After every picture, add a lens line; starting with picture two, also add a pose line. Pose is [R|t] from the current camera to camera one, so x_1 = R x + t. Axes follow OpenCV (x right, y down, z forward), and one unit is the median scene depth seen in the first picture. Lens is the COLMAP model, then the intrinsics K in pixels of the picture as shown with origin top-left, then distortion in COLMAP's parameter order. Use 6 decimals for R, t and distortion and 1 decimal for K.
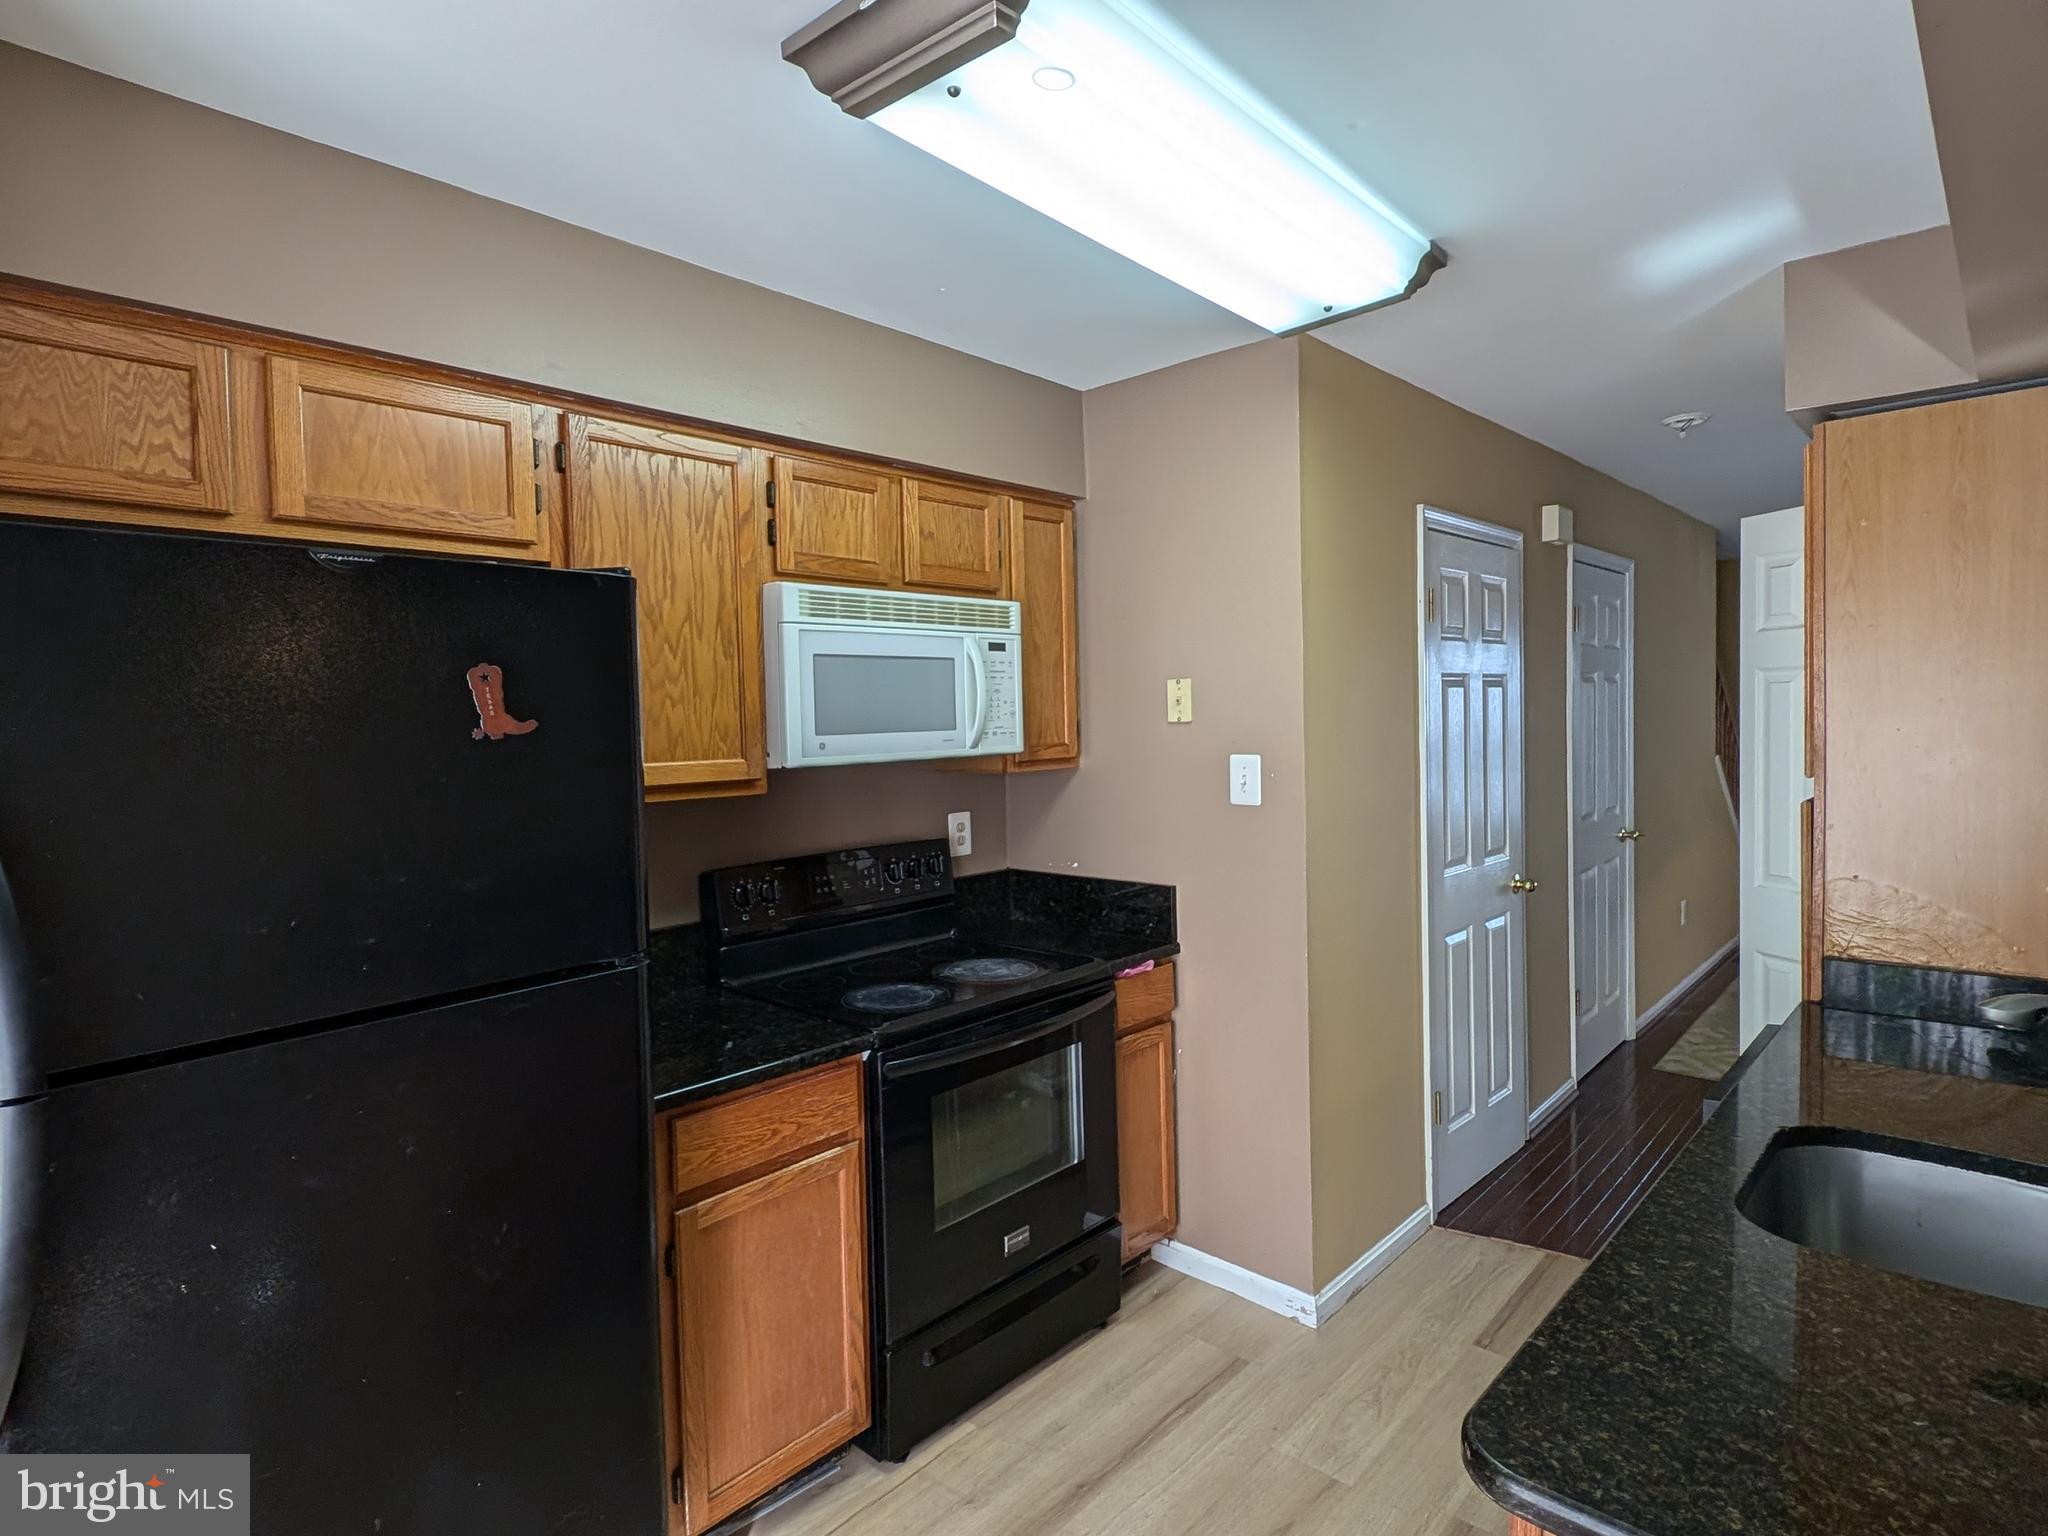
lens RADIAL K [[1095.1, 0, 1030.1], [0, 1095.1, 757.0], [0, 0, 1]] dist [0.016006, 0.001861]
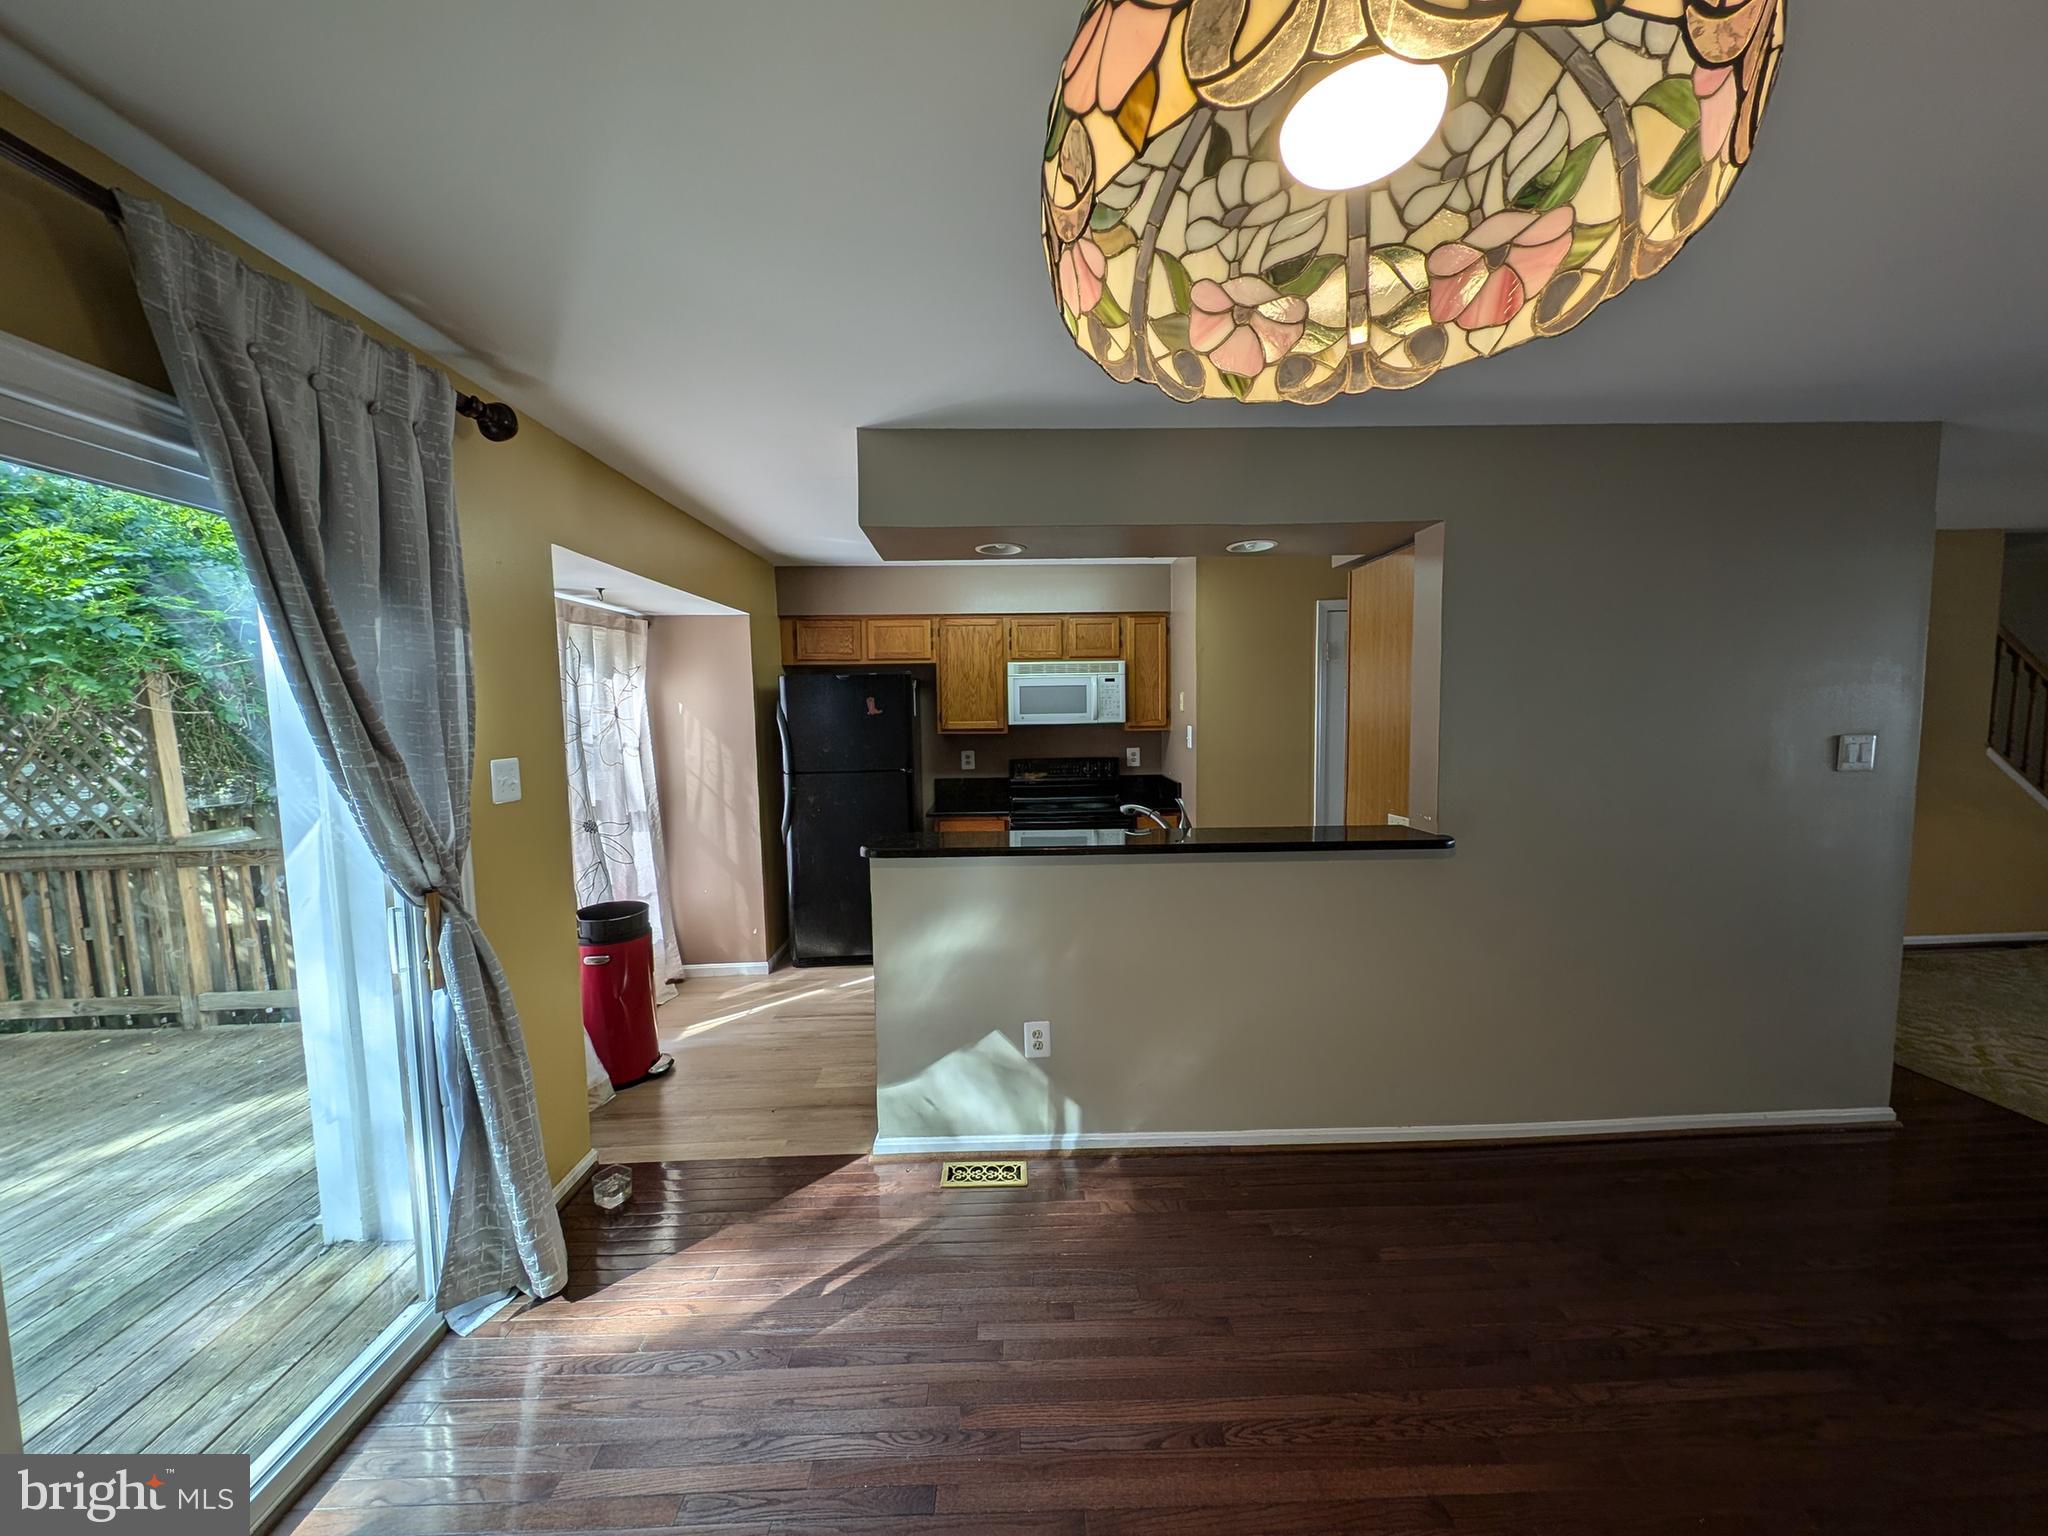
lens RADIAL K [[765.9, 0, 1035.2], [0, 765.9, 765.2], [0, 0, 1]] dist [0.009107, -0.004597]
pose [[0.700713, 0.064678, -0.710505, 1.203622], [-0.027817, 0.997602, 0.063379, -0.012960], [0.712901, -0.024647, 0.700832, -0.381984]]
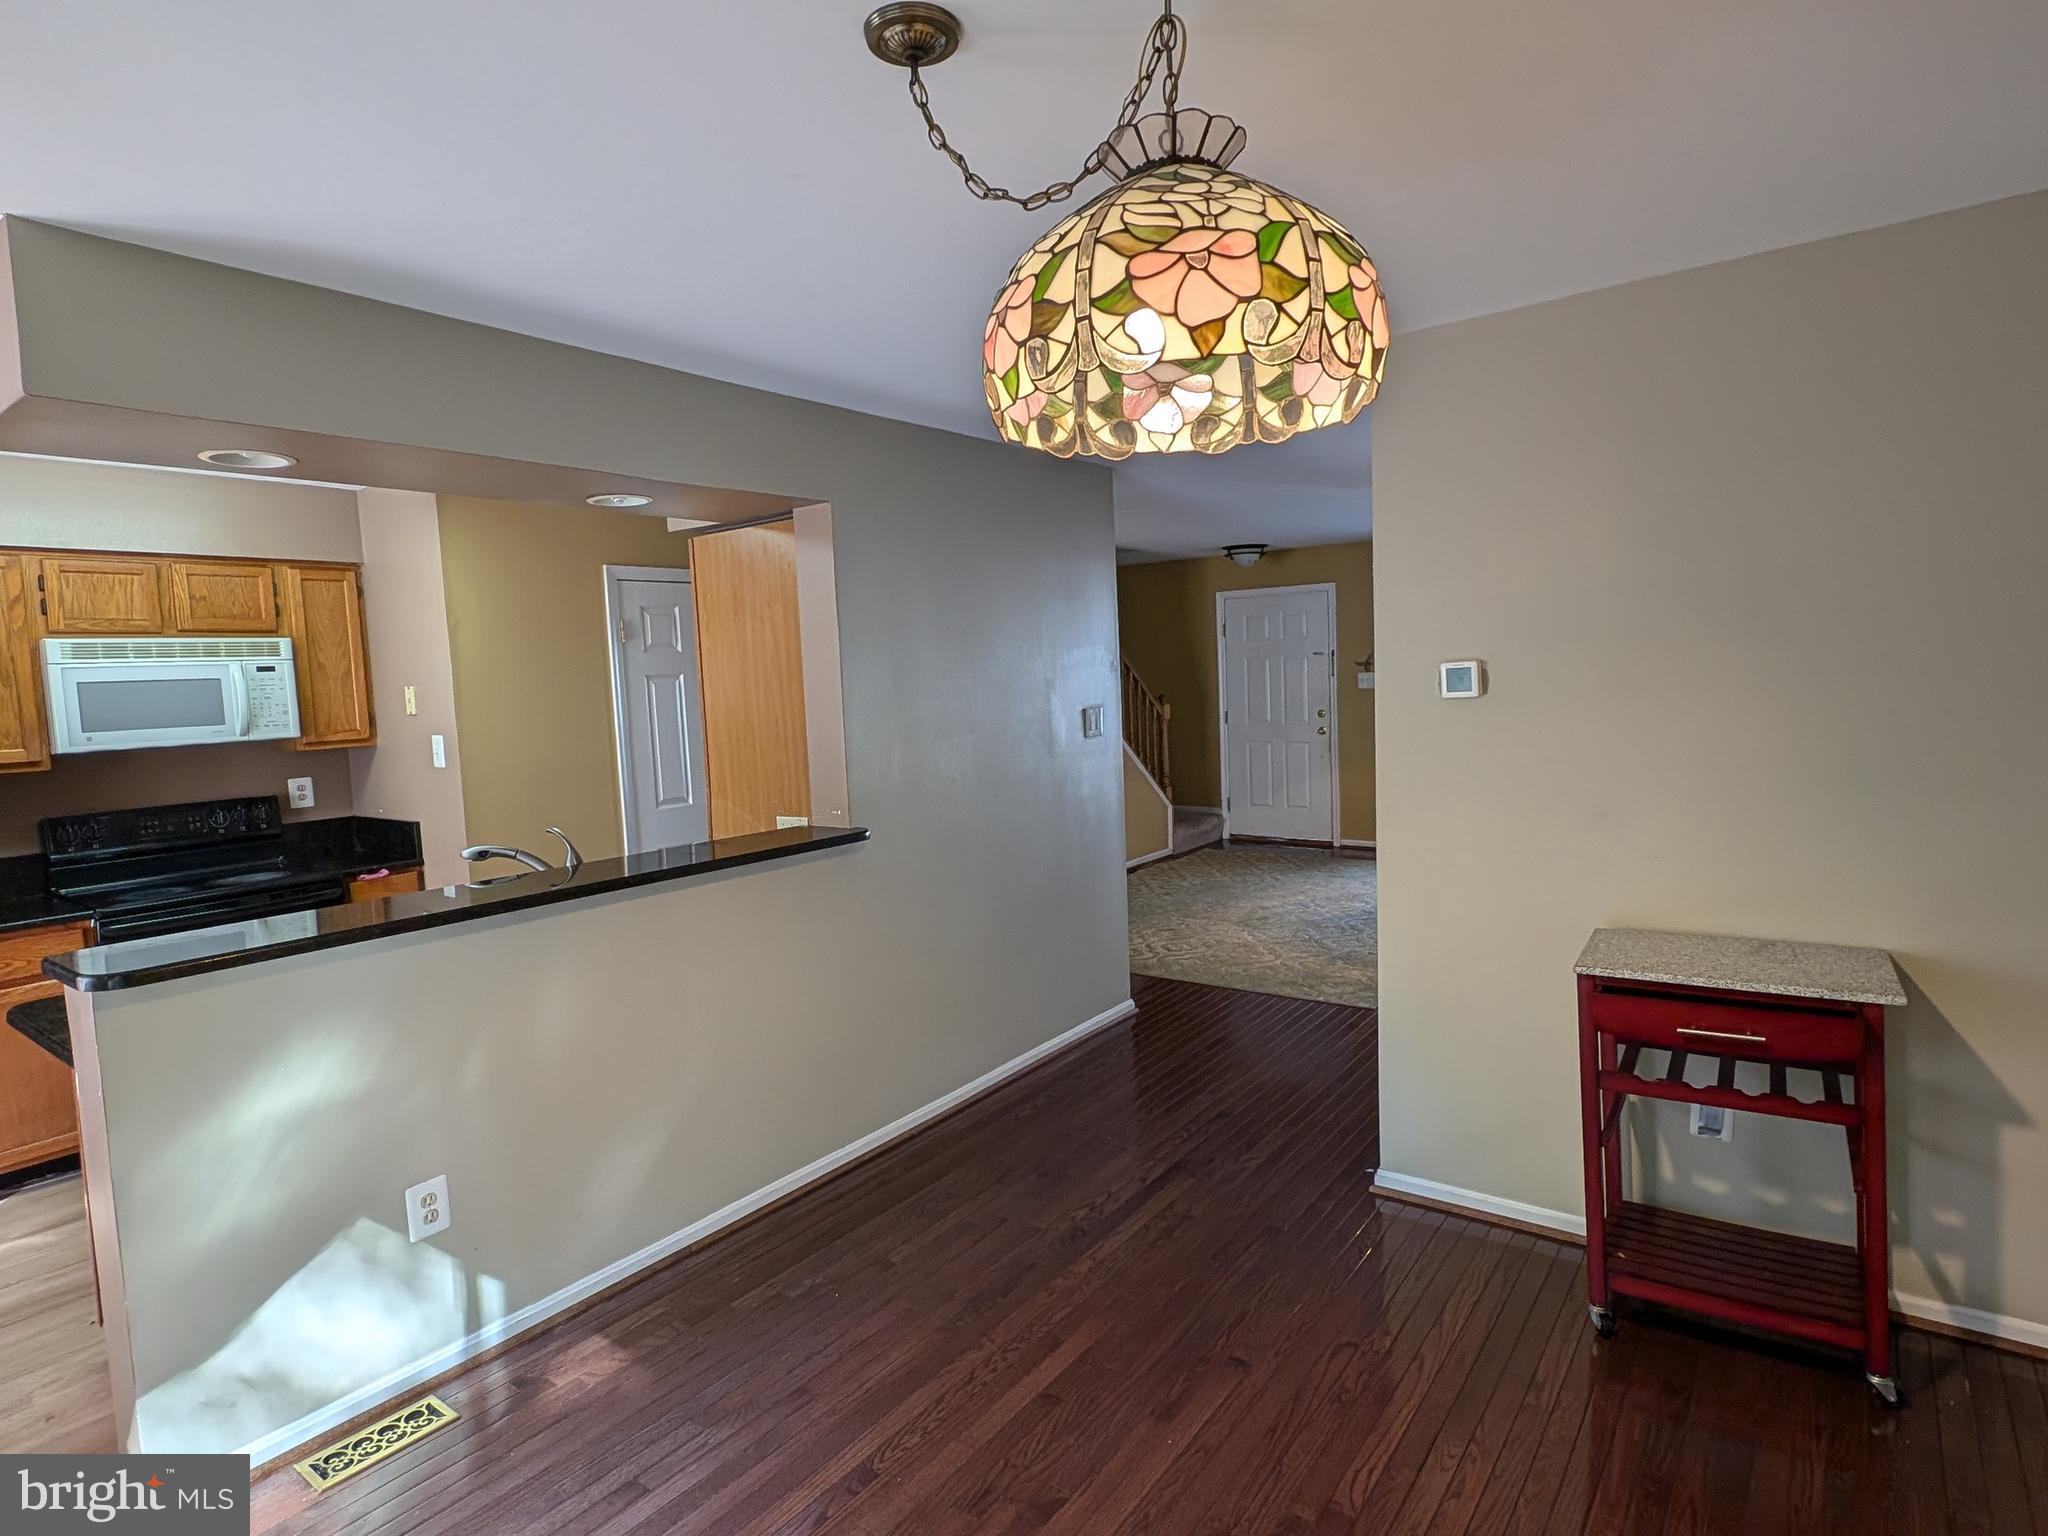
lens RADIAL K [[1090.0, 0, 1025.2], [0, 1090.0, 757.1], [0, 0, 1]] dist [0.019896, -0.013894]
pose [[0.994896, -0.029711, 0.096428, 0.948600], [0.026328, 0.998999, 0.036162, -0.005333], [-0.097406, -0.033439, 0.994683, -0.682740]]
